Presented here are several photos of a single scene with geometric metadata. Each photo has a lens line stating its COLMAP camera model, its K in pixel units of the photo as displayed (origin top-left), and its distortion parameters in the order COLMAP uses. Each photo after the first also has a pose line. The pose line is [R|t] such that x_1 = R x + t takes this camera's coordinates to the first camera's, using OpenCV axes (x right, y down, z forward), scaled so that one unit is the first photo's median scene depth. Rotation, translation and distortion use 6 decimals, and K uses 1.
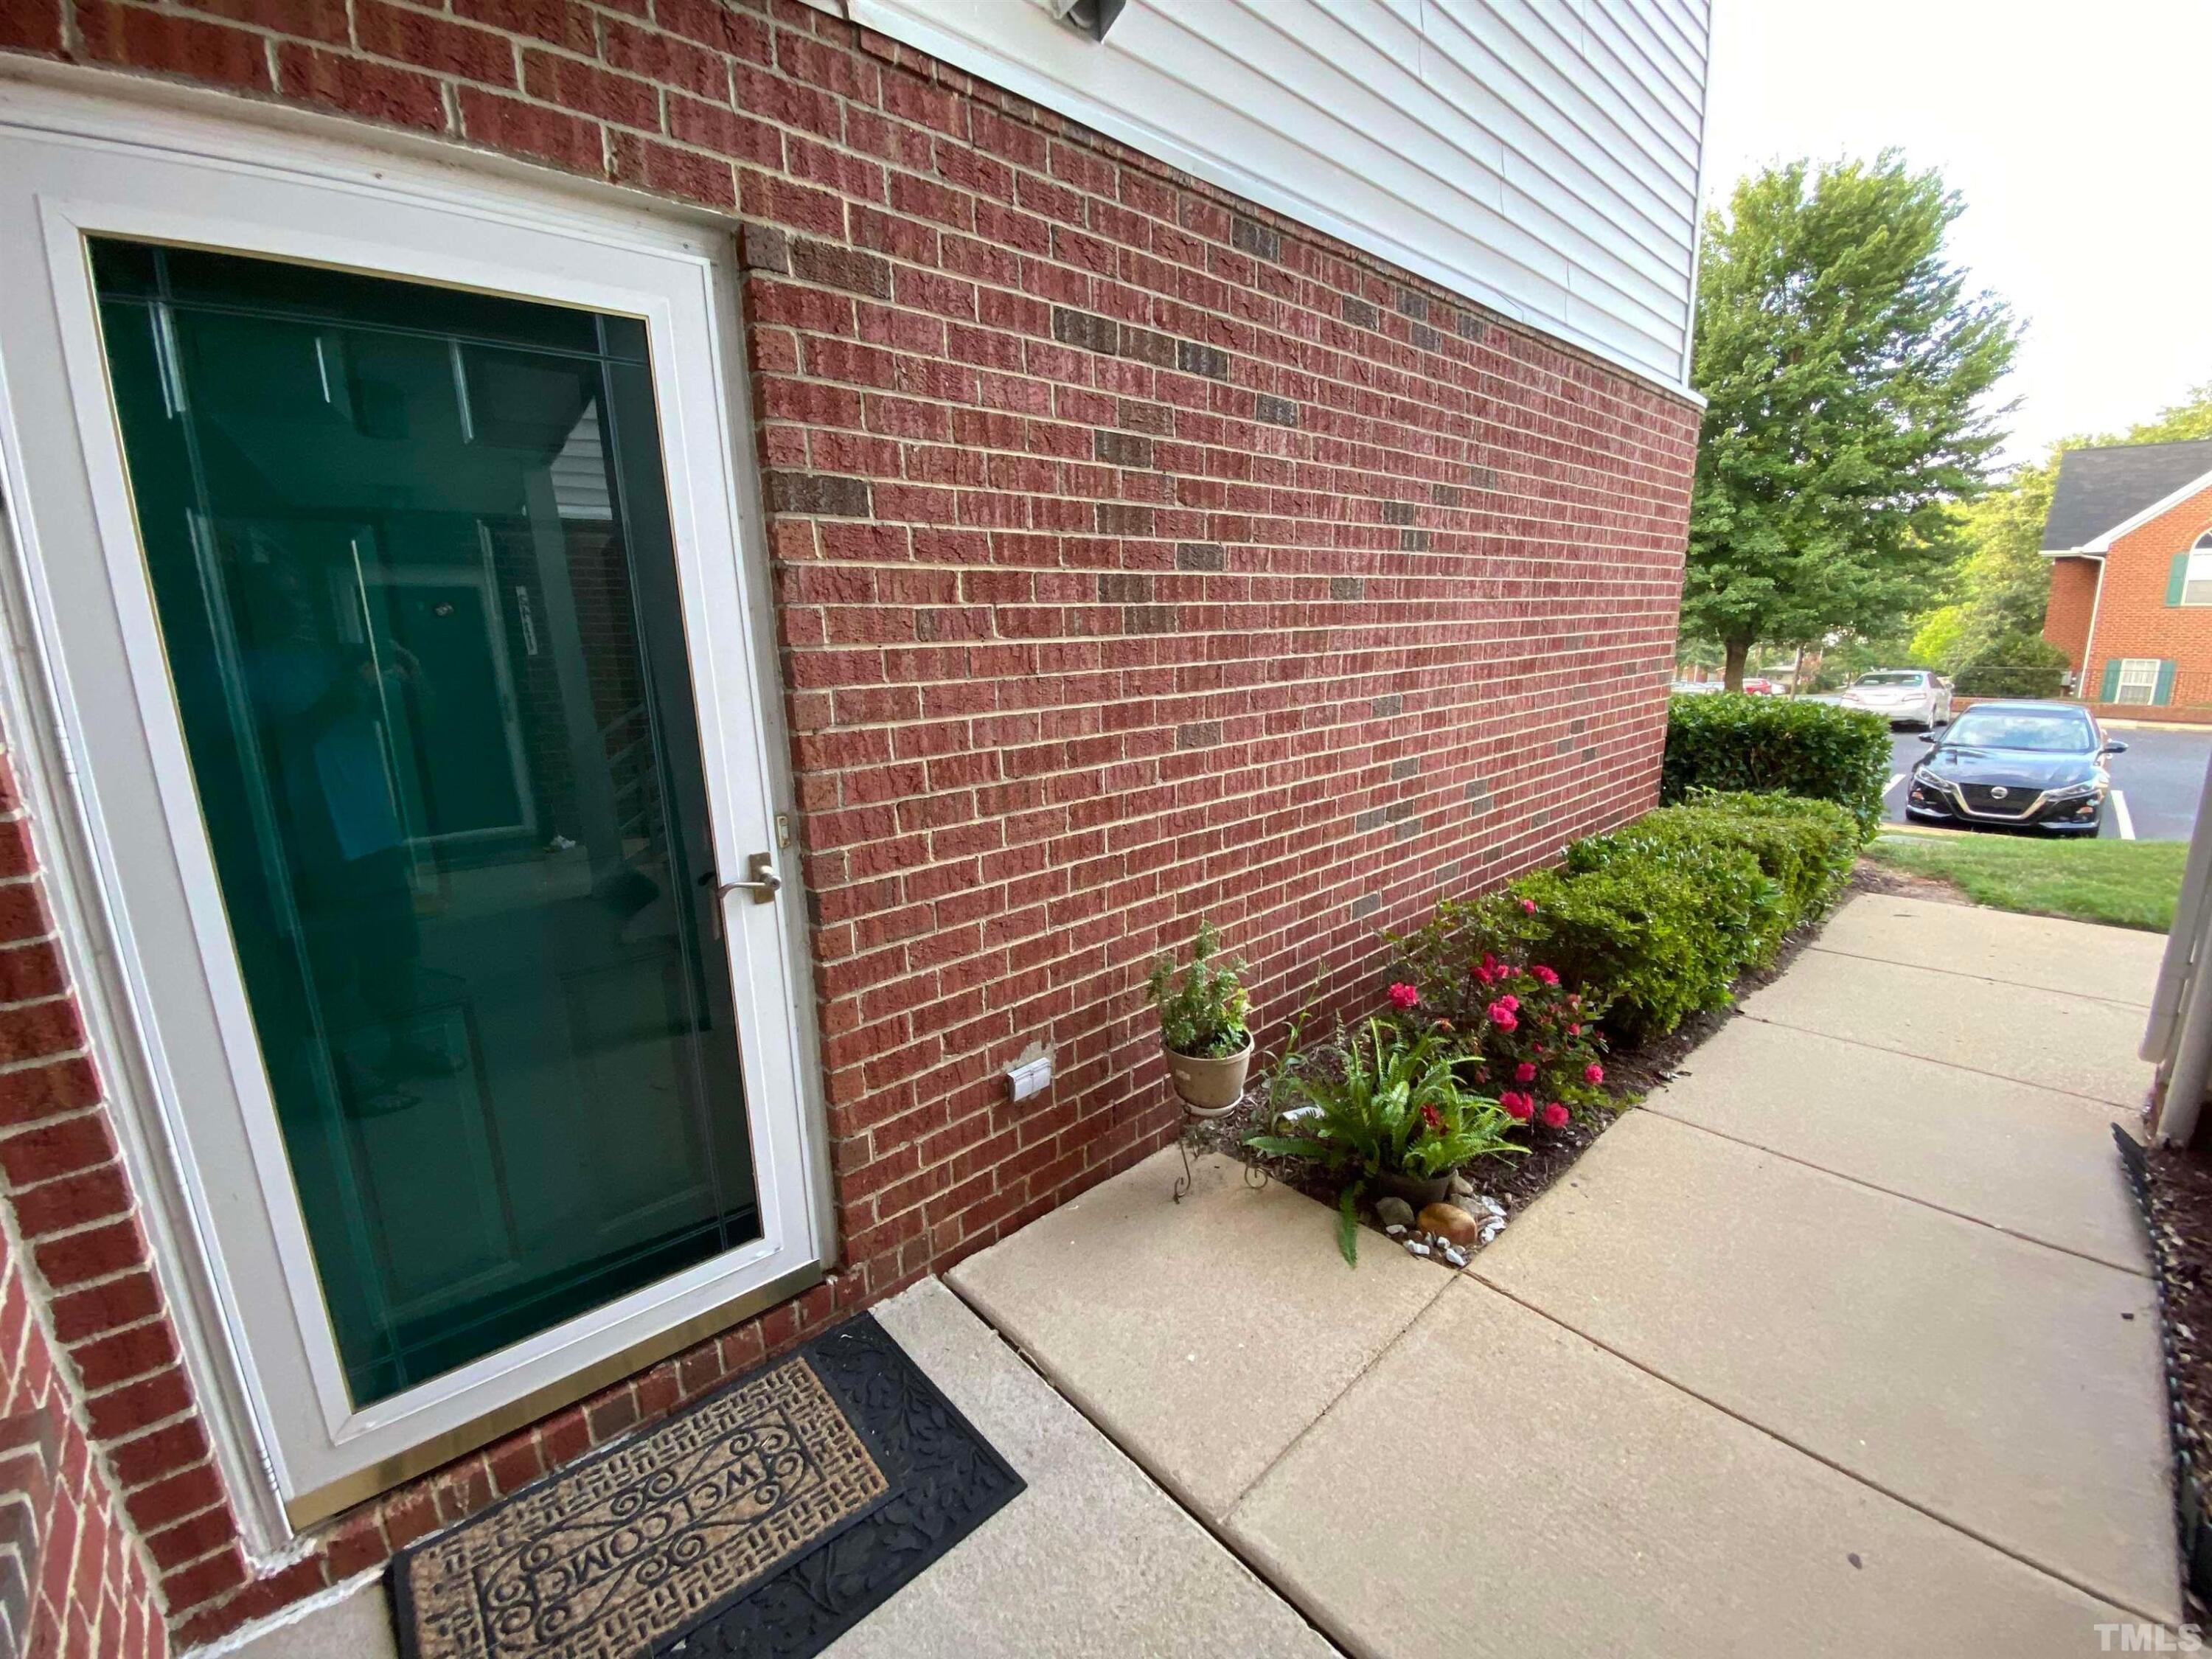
lens RADIAL K [[896.0, 0, 1101.5], [0, 896.0, 832.7], [0, 0, 1]] dist [0.027496, -0.023091]
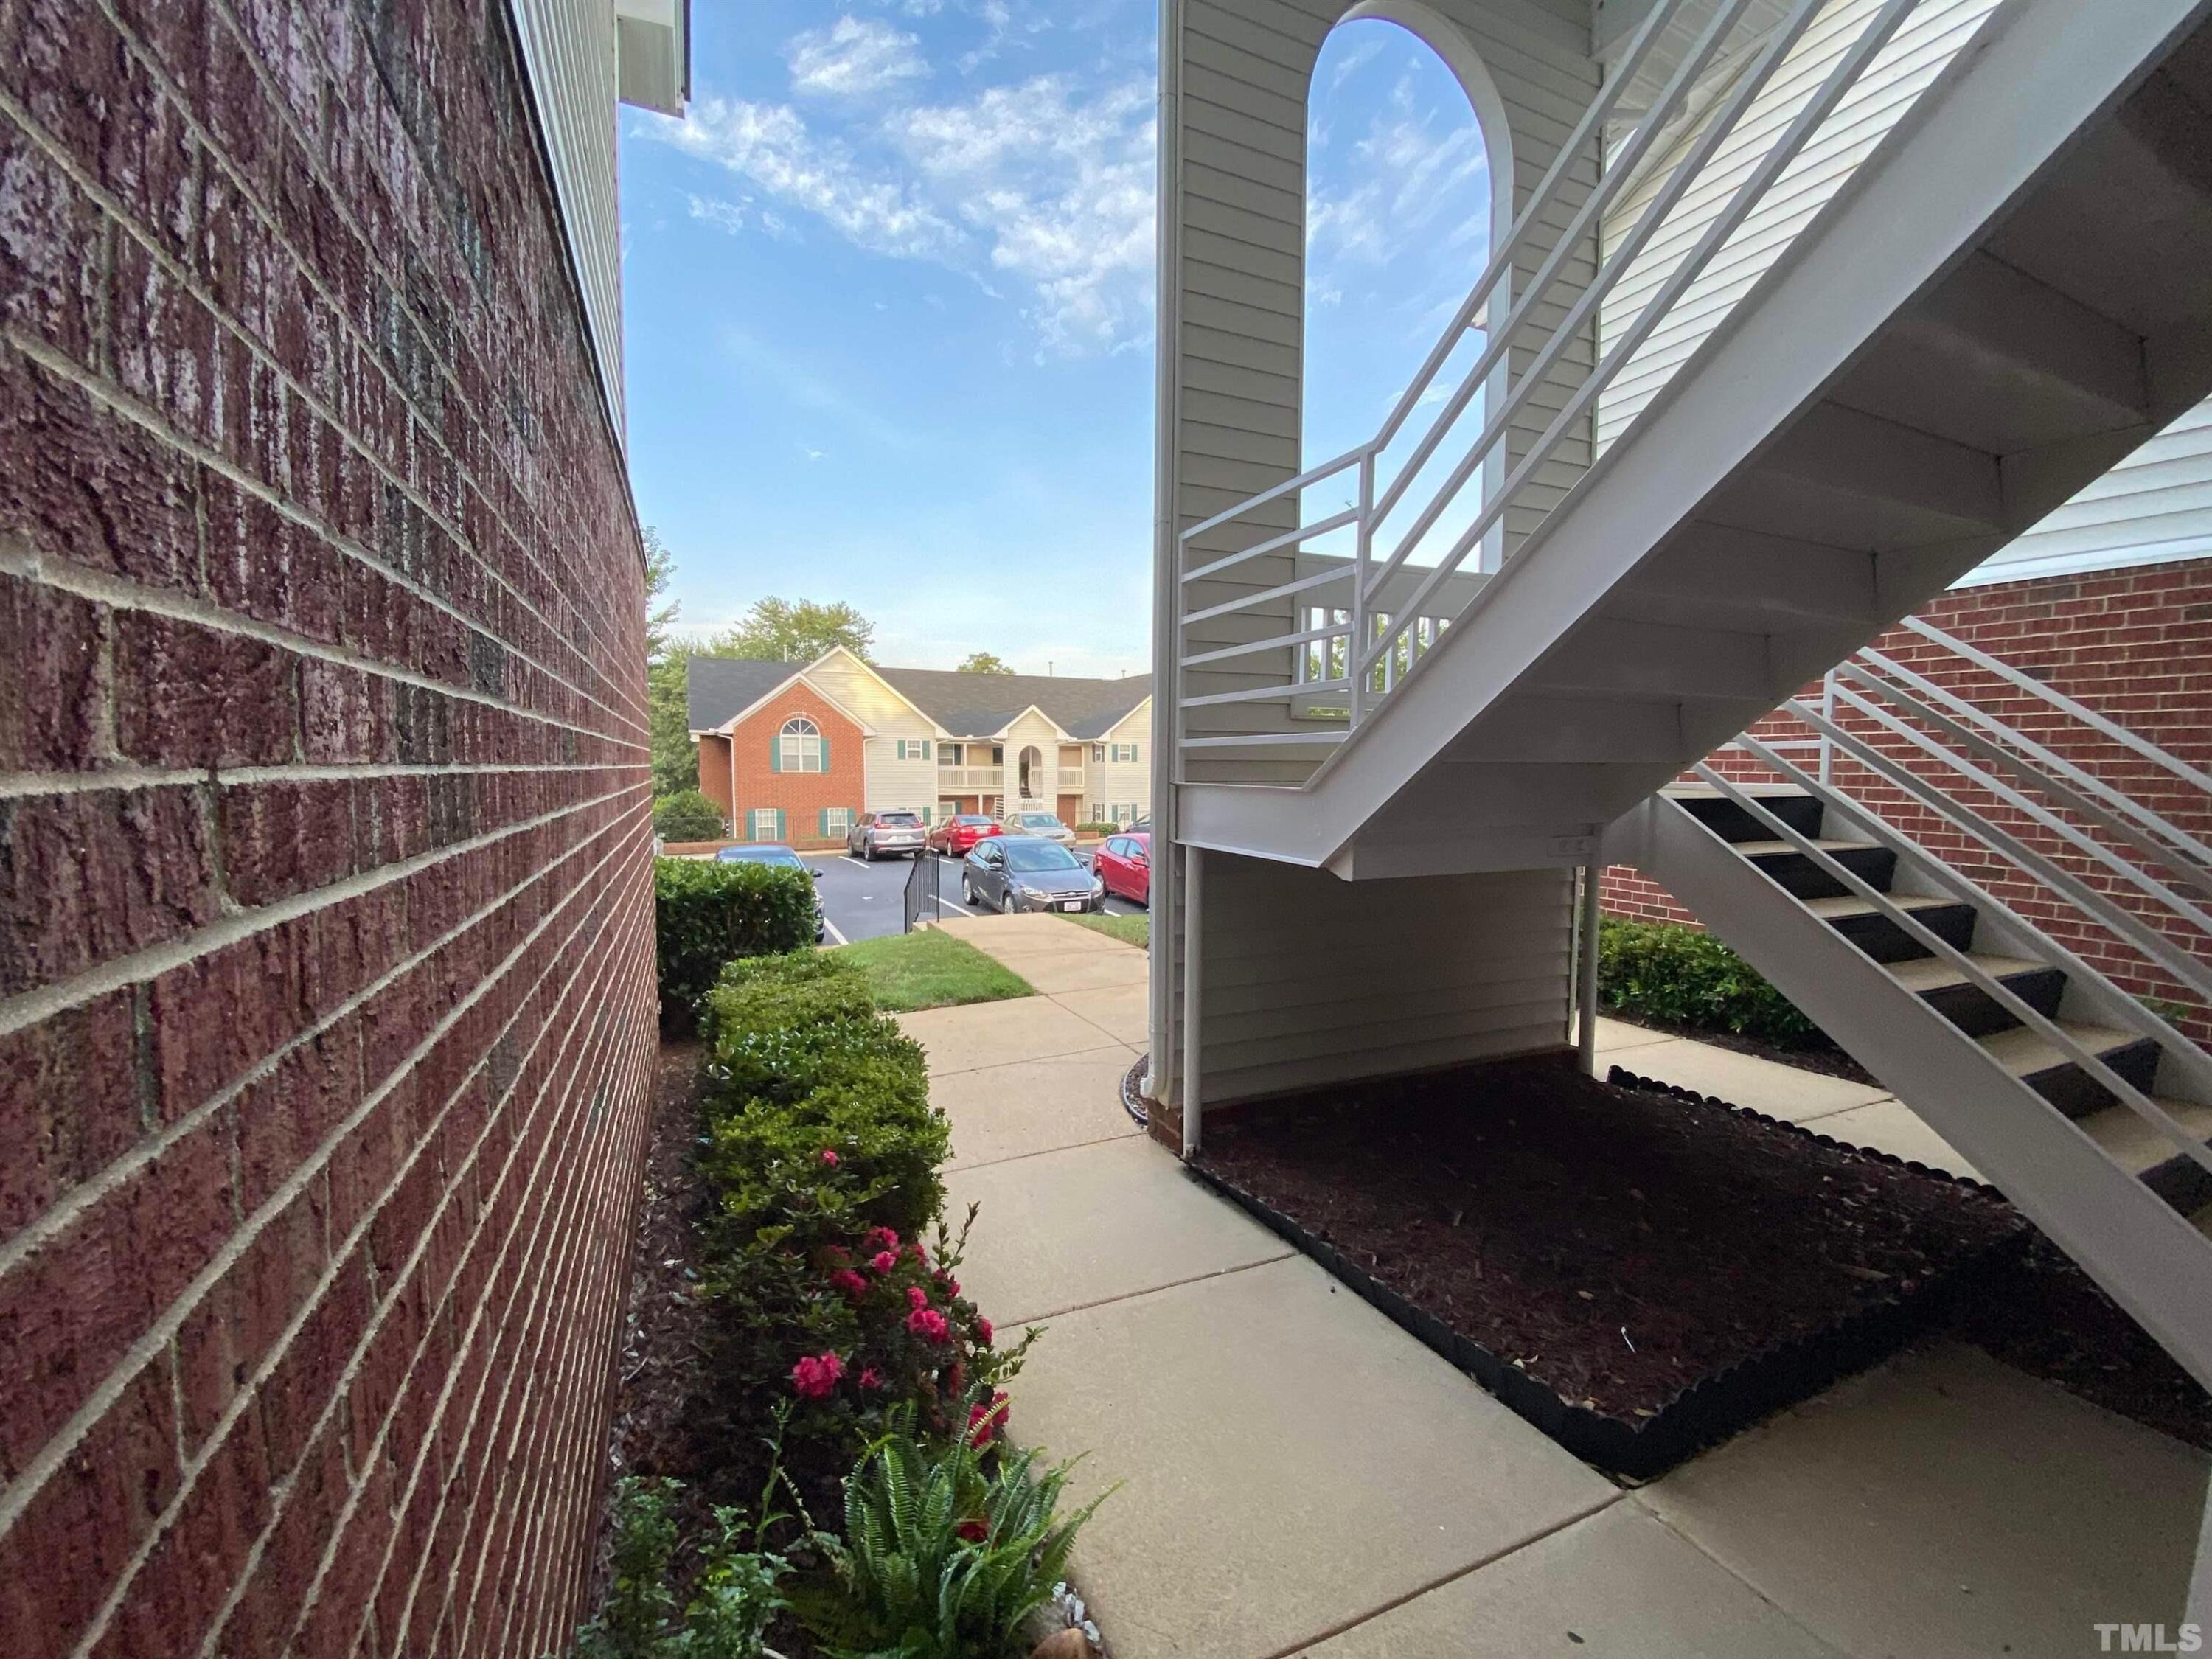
lens RADIAL K [[896.0, 0, 1101.5], [0, 896.0, 832.7], [0, 0, 1]] dist [0.027496, -0.023091]
pose [[0.310857, -0.039913, 0.949618, -0.097734], [0.199386, 0.979625, -0.024094, -0.069576], [-0.929308, 0.196830, 0.312481, 0.265186]]
